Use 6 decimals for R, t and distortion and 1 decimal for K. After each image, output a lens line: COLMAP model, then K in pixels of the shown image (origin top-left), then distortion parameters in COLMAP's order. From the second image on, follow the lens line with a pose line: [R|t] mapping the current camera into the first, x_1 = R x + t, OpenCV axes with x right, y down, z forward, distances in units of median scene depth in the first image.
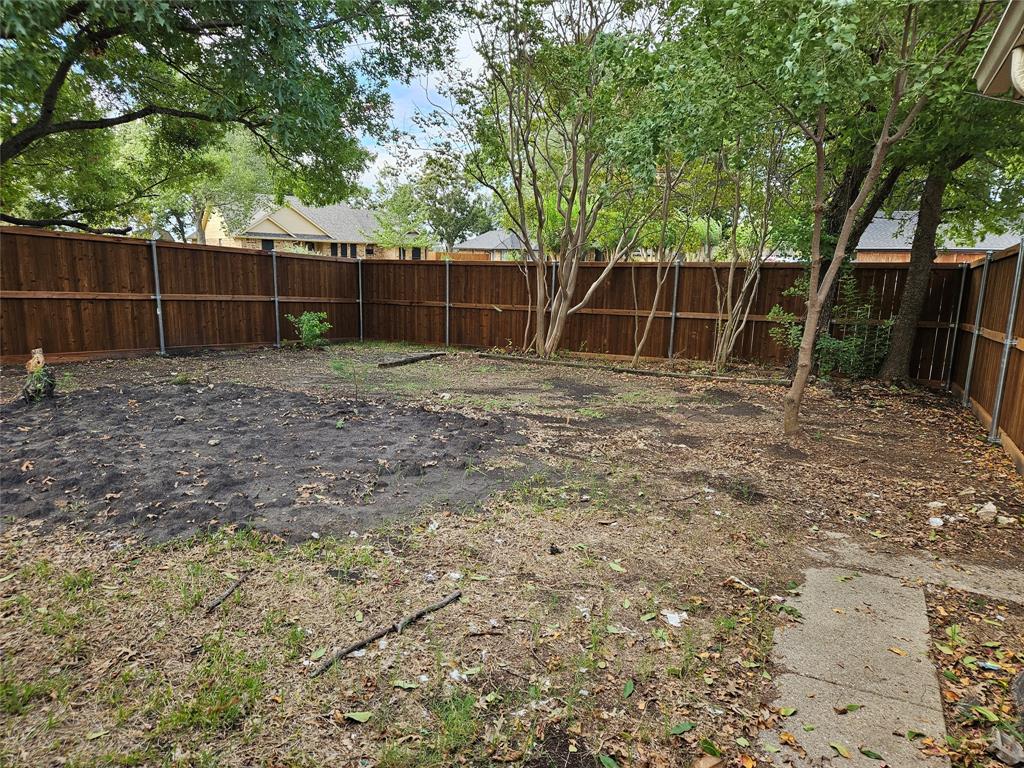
lens RADIAL K [[677.8, 0, 505.9], [0, 677.8, 373.9], [0, 0, 1]] dist [0.085491, -0.071323]
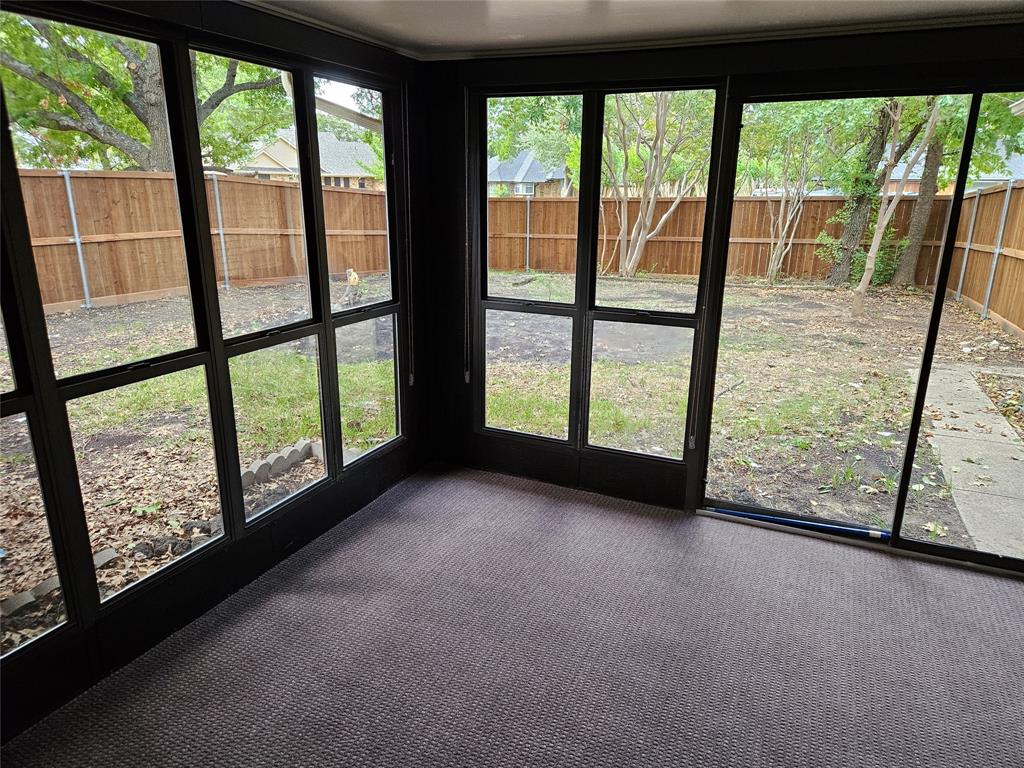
lens RADIAL K [[677.8, 0, 515.7], [0, 677.8, 383.7], [0, 0, 1]] dist [0.085491, -0.071323]
pose [[0.997296, -0.029234, 0.067427, -0.248415], [0.021702, 0.993711, 0.109853, 0.030348], [-0.070215, -0.108092, 0.991658, -0.261427]]
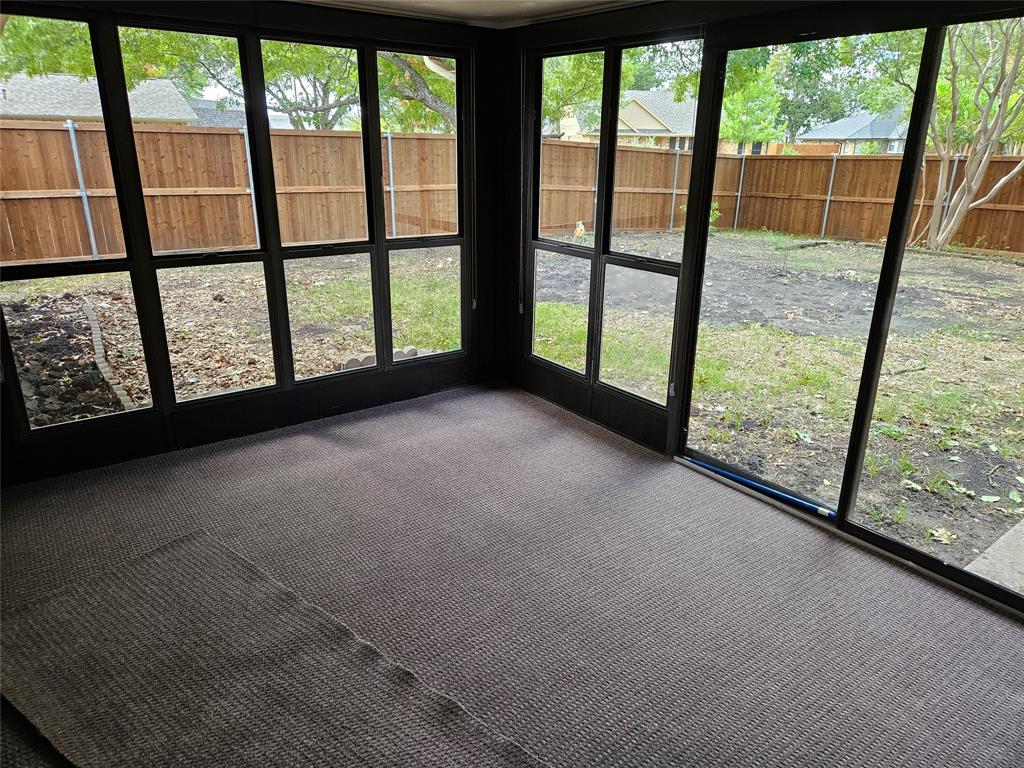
lens RADIAL K [[677.8, 0, 510.7], [0, 677.8, 374.1], [0, 0, 1]] dist [0.085491, -0.071323]
pose [[0.907814, 0.126039, -0.399985, -0.090542], [-0.066502, 0.984966, 0.159437, 0.039610], [0.414067, -0.118139, 0.902547, -0.281204]]
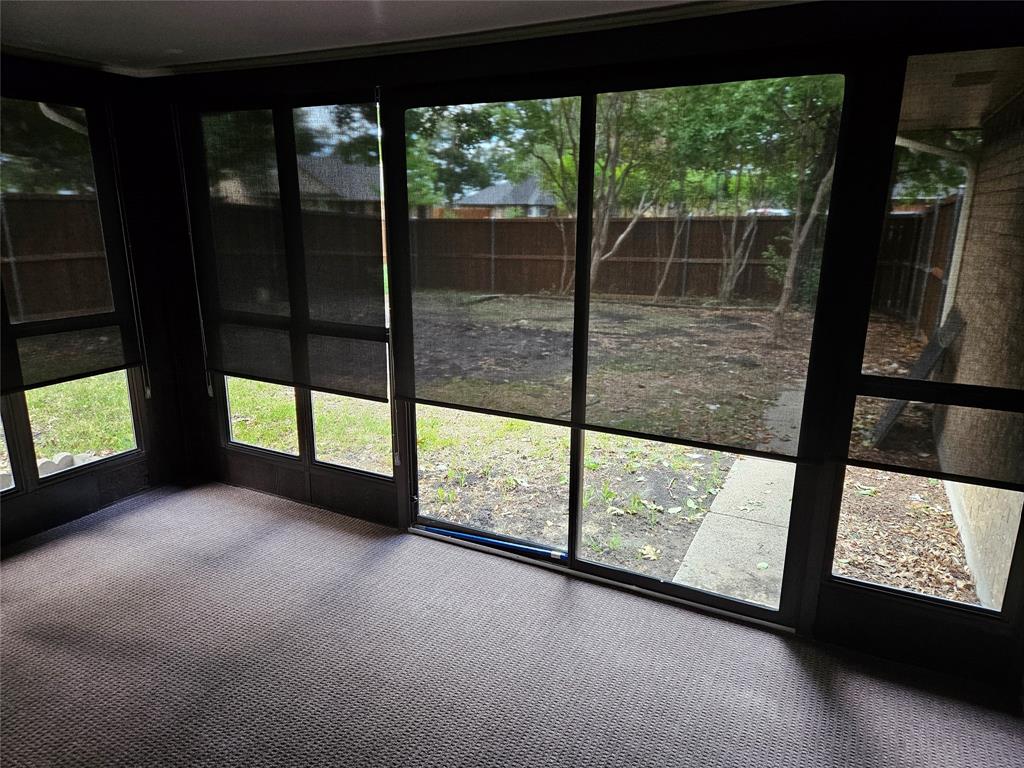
lens RADIAL K [[677.8, 0, 499.8], [0, 677.8, 391.7], [0, 0, 1]] dist [0.085491, -0.071323]
pose [[0.999861, -0.016517, 0.002225, -0.102851], [0.016256, 0.995965, 0.088256, 0.036636], [-0.003674, -0.088208, 0.996095, -0.262999]]
